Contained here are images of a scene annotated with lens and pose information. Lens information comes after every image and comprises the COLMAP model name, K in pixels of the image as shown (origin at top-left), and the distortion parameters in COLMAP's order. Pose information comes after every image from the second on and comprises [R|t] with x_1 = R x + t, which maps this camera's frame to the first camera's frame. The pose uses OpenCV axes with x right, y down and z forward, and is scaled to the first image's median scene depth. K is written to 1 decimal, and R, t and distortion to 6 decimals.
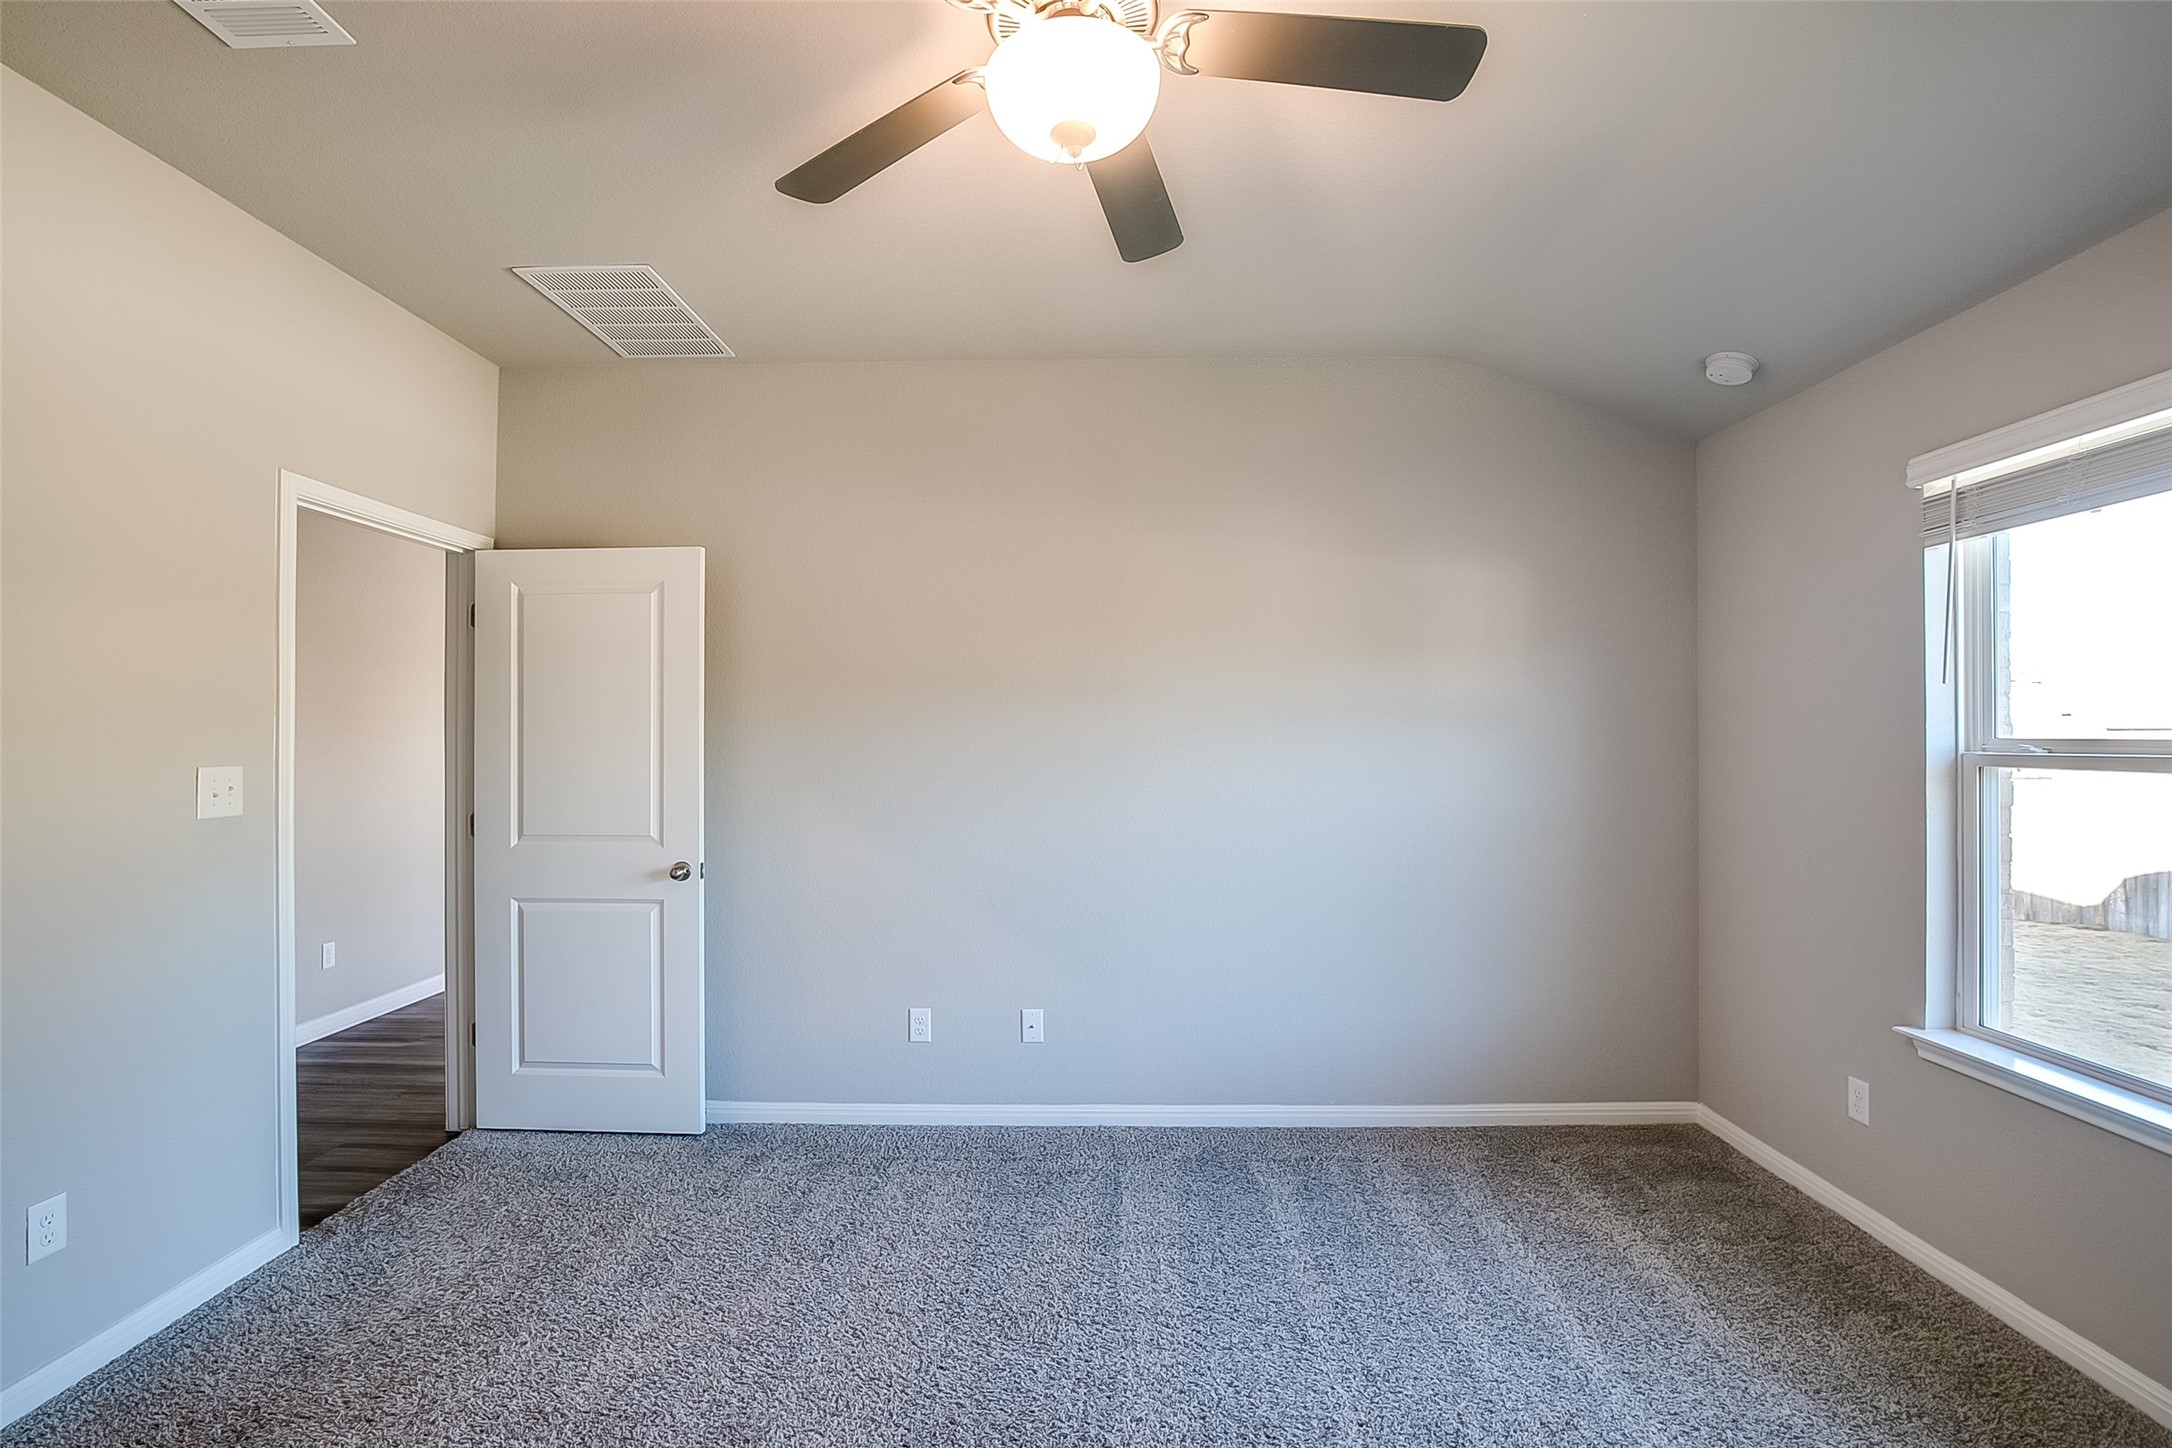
lens RADIAL K [[998.5, 0, 1066.5], [0, 998.5, 734.6], [0, 0, 1]] dist [-0.036327, 0.007615]
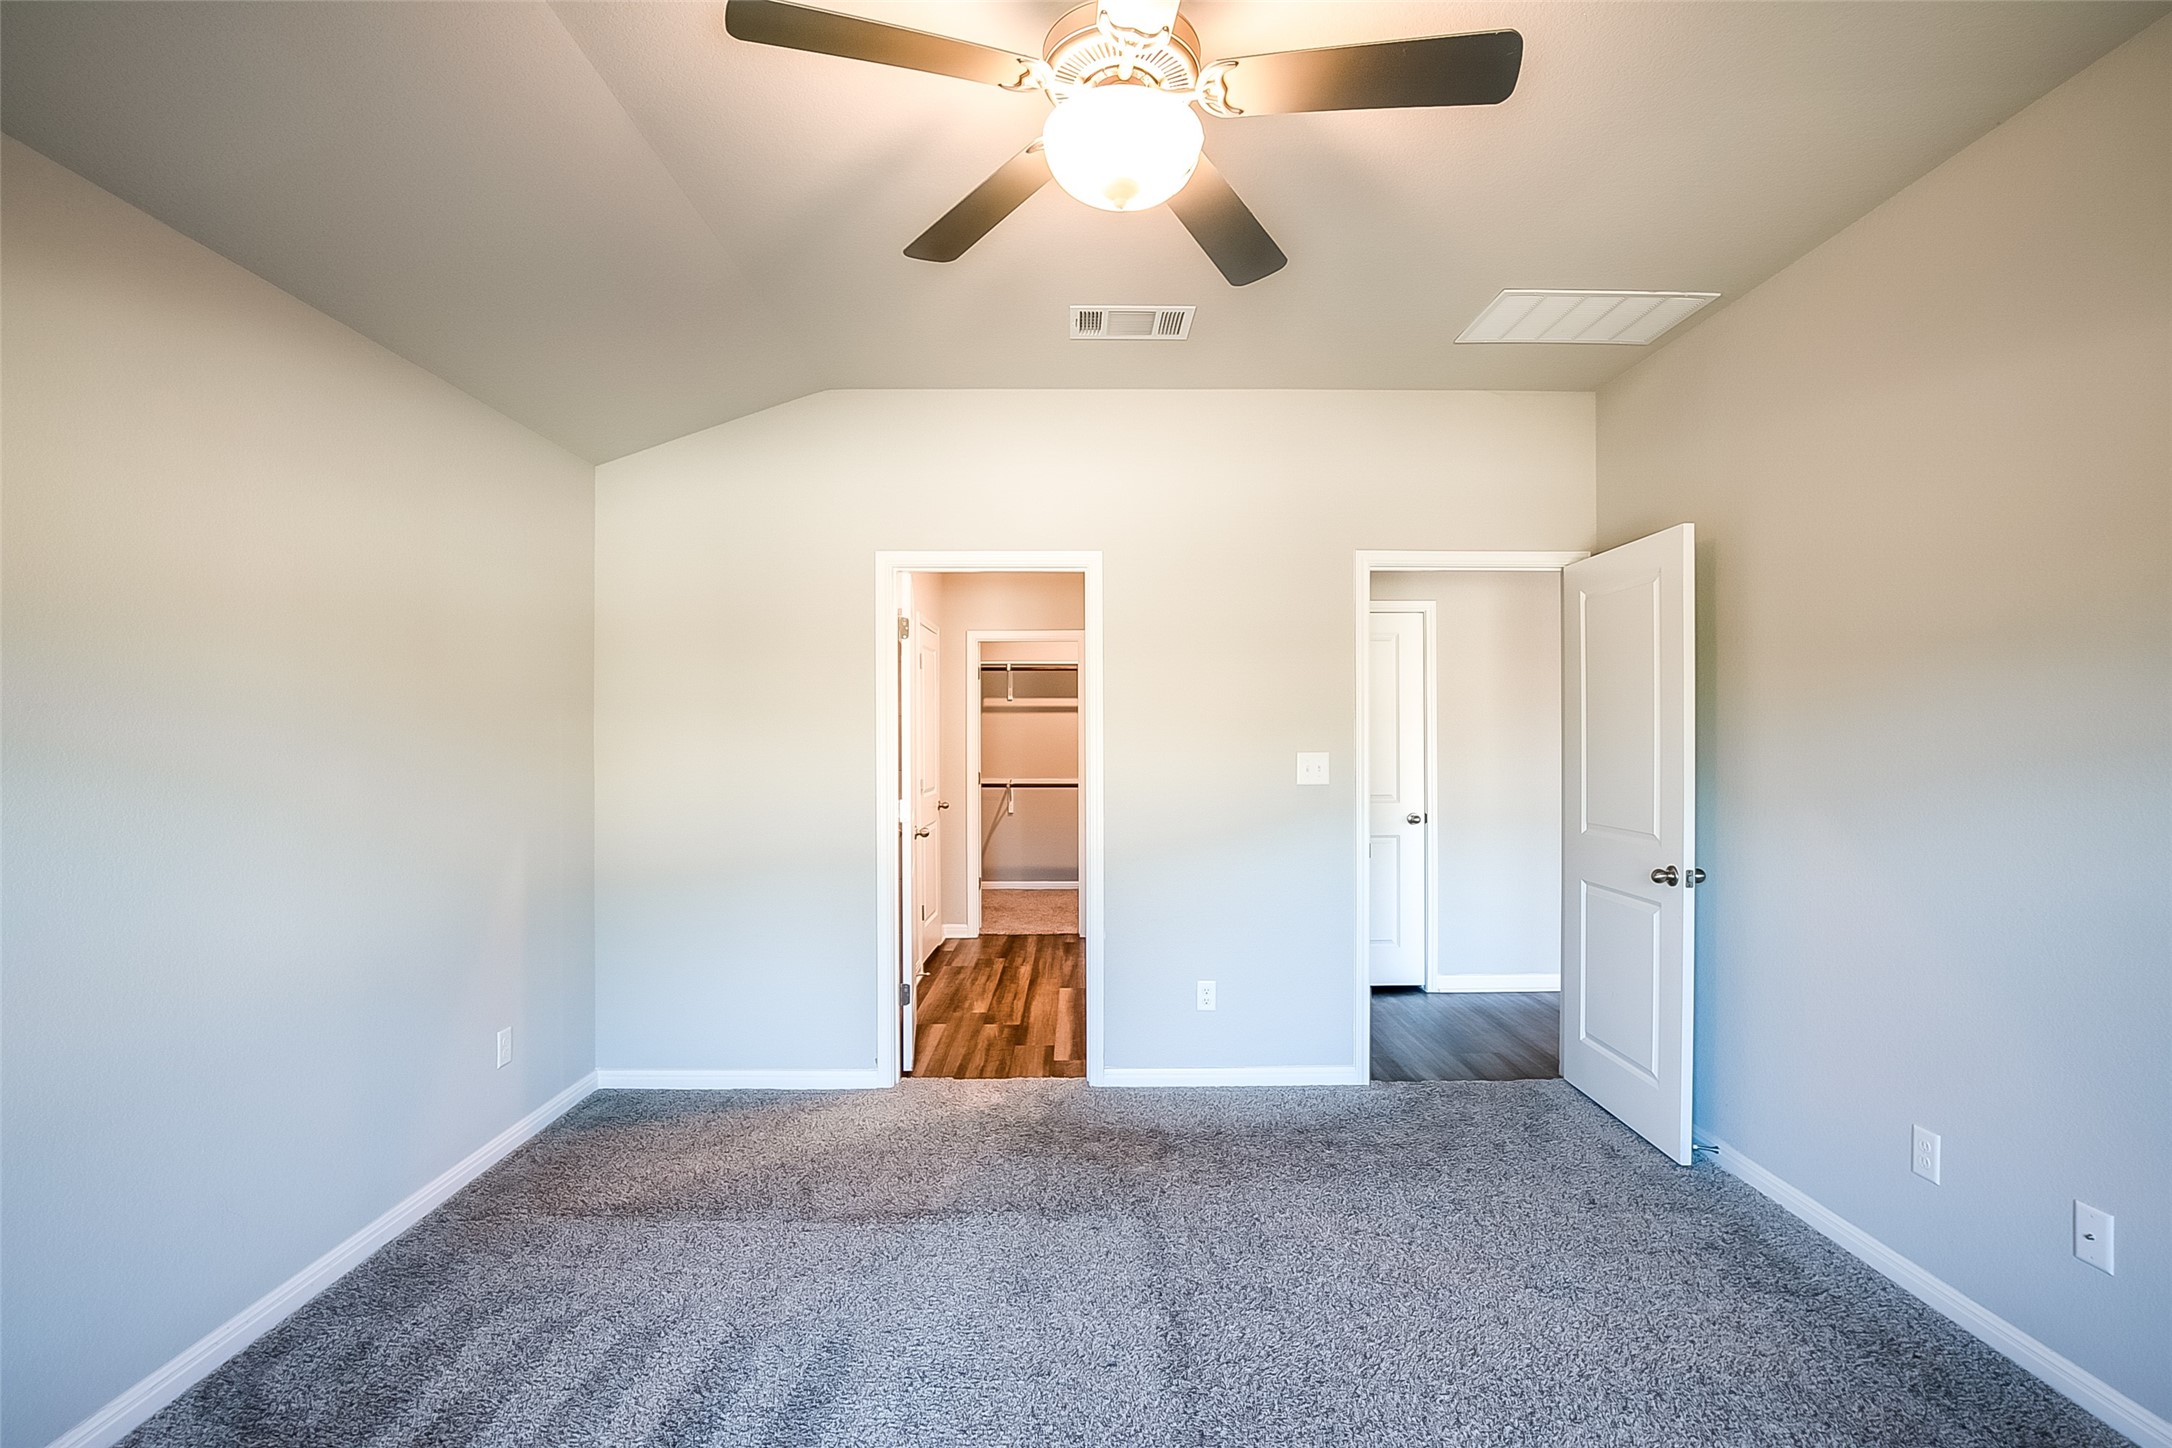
lens RADIAL K [[998.5, 0, 1096.1], [0, 998.5, 743.4], [0, 0, 1]] dist [-0.036327, 0.007615]
pose [[0.026319, 0.003908, -0.999646, 0.523271], [0.005980, 0.999974, 0.004066, 0.006940], [0.999636, -0.006085, 0.026295, 0.439277]]
